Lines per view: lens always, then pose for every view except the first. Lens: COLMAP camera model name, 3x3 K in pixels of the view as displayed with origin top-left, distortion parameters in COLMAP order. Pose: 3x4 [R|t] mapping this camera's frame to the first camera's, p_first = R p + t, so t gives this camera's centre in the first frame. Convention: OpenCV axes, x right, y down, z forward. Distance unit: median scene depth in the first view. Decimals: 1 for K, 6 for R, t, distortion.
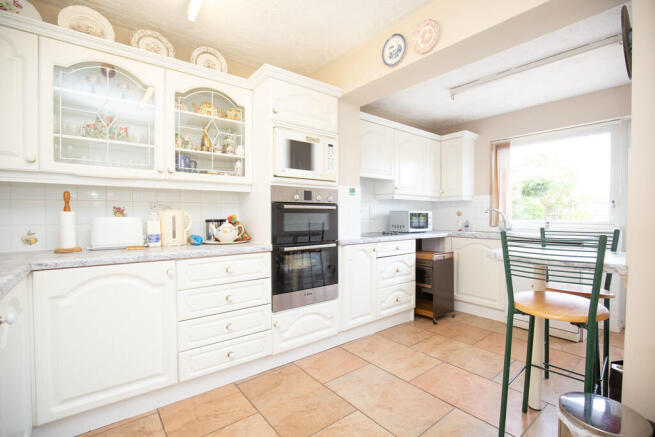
lens RADIAL K [[297.8, 0, 327.5], [0, 297.8, 218.5], [0, 0, 1]] dist [-0.027748, -0.000090]
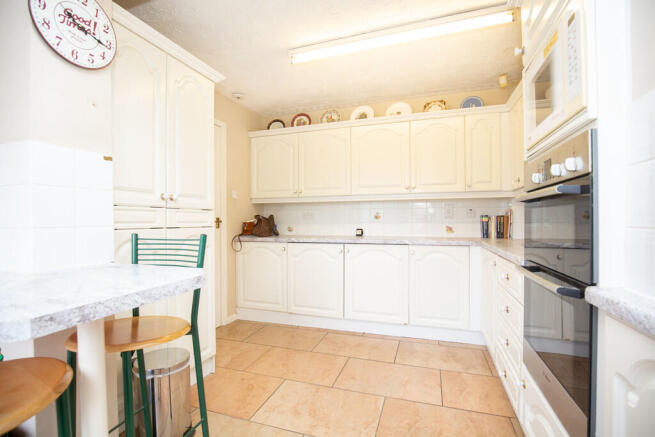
lens RADIAL K [[297.8, 0, 327.5], [0, 297.8, 218.5], [0, 0, 1]] dist [-0.027748, -0.000090]
pose [[-0.846152, -0.000559, -0.532942, 0.356136], [-0.003025, 0.999988, 0.003754, -0.002778], [0.532933, 0.004788, -0.846144, 0.891912]]
